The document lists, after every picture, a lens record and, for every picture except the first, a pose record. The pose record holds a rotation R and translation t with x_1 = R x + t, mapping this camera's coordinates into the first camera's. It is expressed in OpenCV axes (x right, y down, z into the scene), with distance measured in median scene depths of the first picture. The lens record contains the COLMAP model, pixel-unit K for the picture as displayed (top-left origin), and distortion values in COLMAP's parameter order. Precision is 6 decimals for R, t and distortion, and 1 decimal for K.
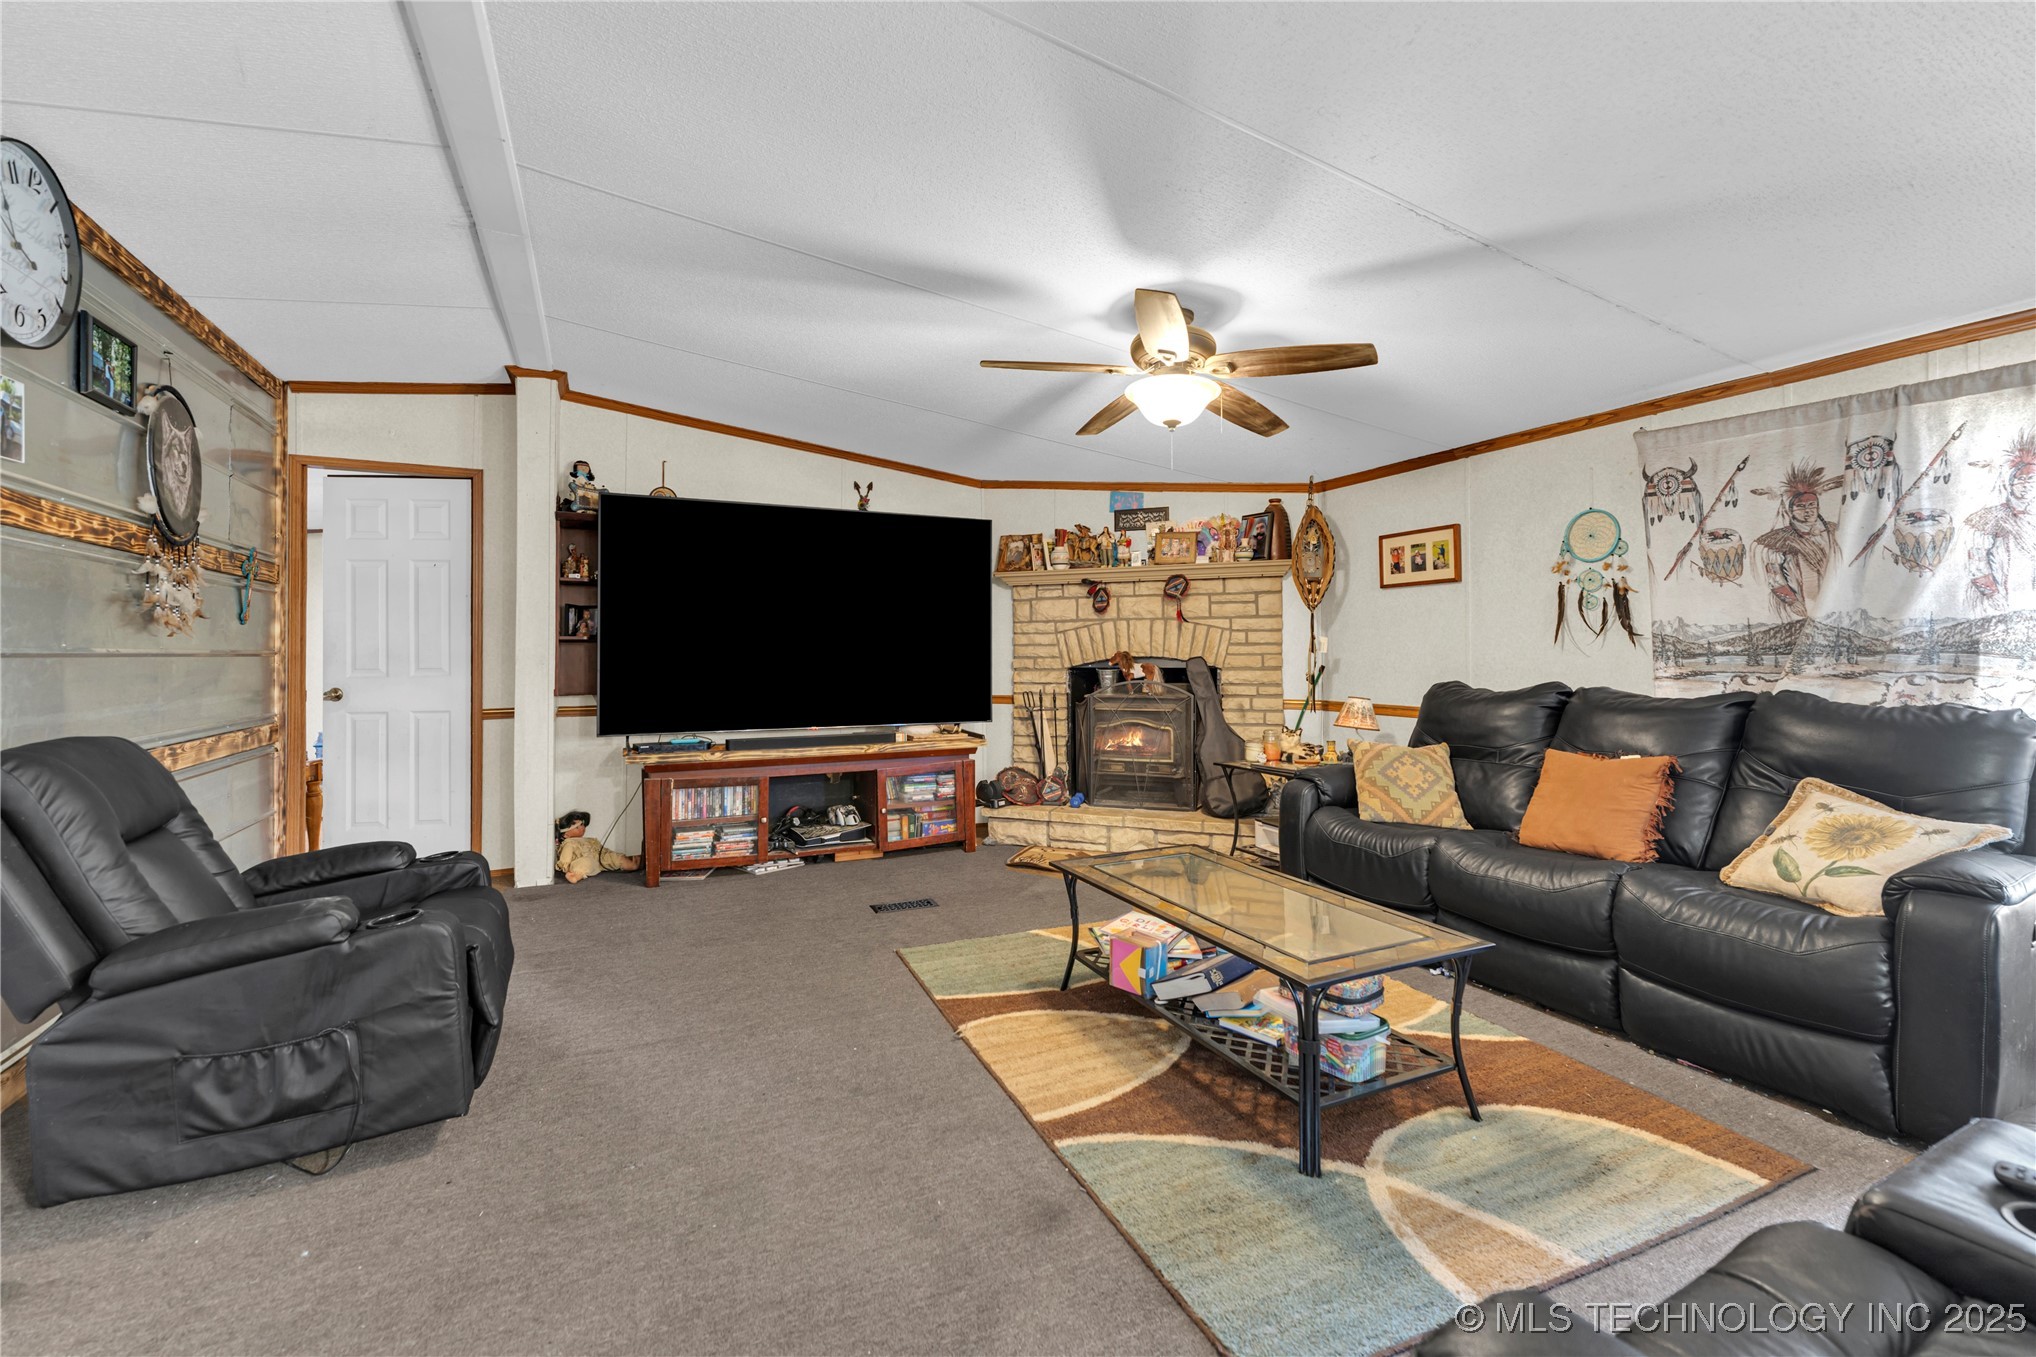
lens RADIAL K [[820.3, 0, 968.7], [0, 820.3, 648.2], [0, 0, 1]] dist [0.002951, 0.000880]
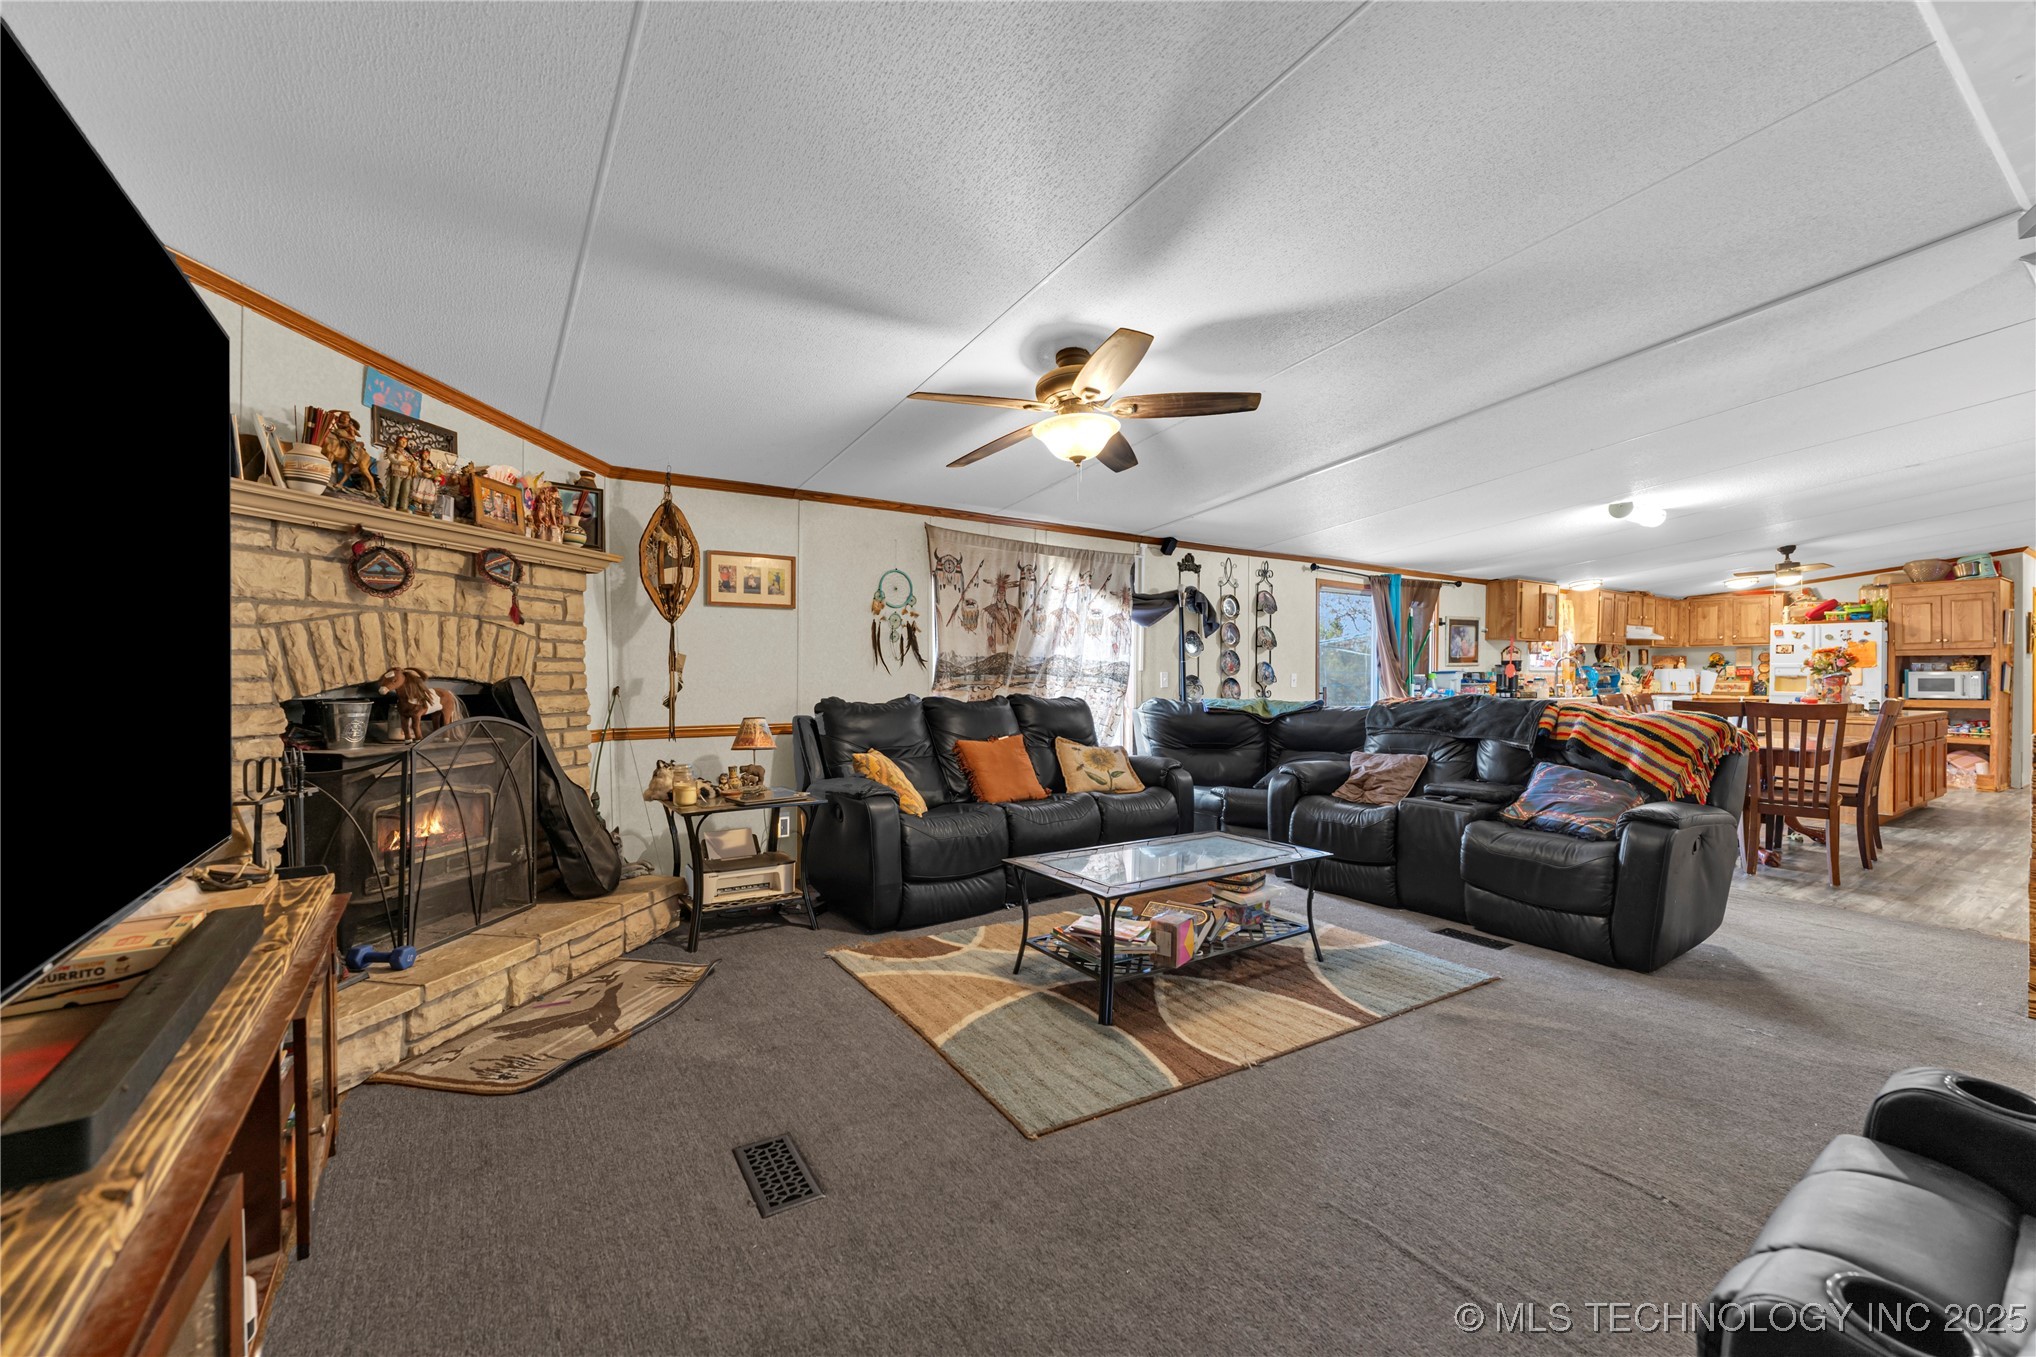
lens RADIAL K [[820.3, 0, 1025.4], [0, 820.3, 680.1], [0, 0, 1]] dist [0.002951, 0.000880]
pose [[-0.180443, -0.009633, 0.983538, -0.560636], [-0.010178, 0.999917, 0.007926, 0.004495], [-0.983533, -0.008580, -0.180527, 0.887021]]
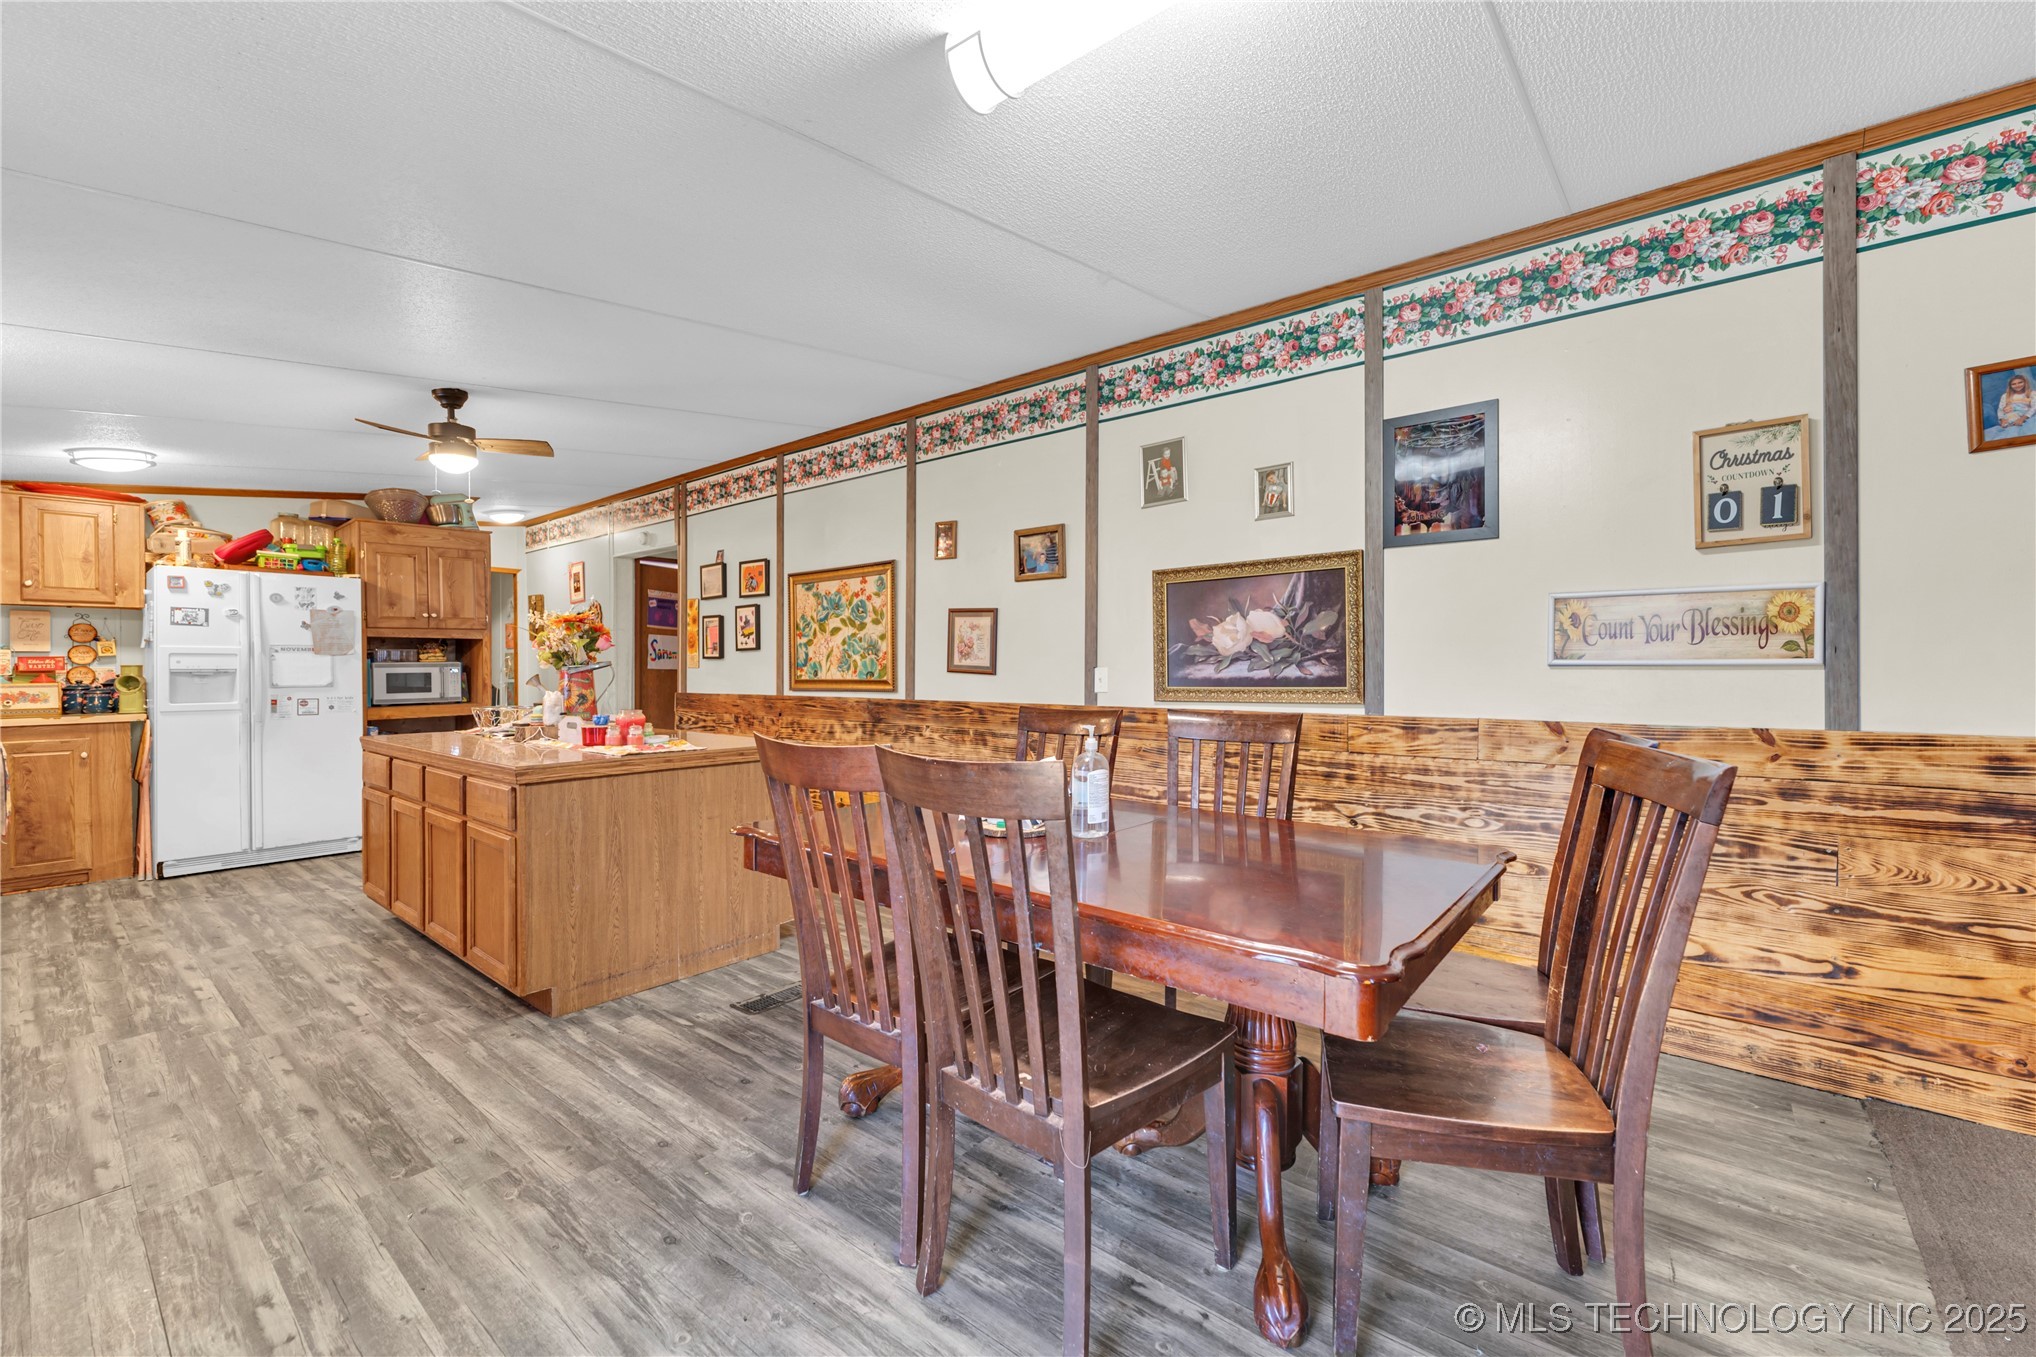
lens RADIAL K [[820.3, 0, 1000.9], [0, 820.3, 670.6], [0, 0, 1]] dist [0.002951, 0.000880]
pose [[-0.894069, 0.007013, -0.447875, 0.899557], [0.007912, 0.999969, -0.000136, -0.002769], [0.447860, -0.003665, -0.894096, -0.160123]]
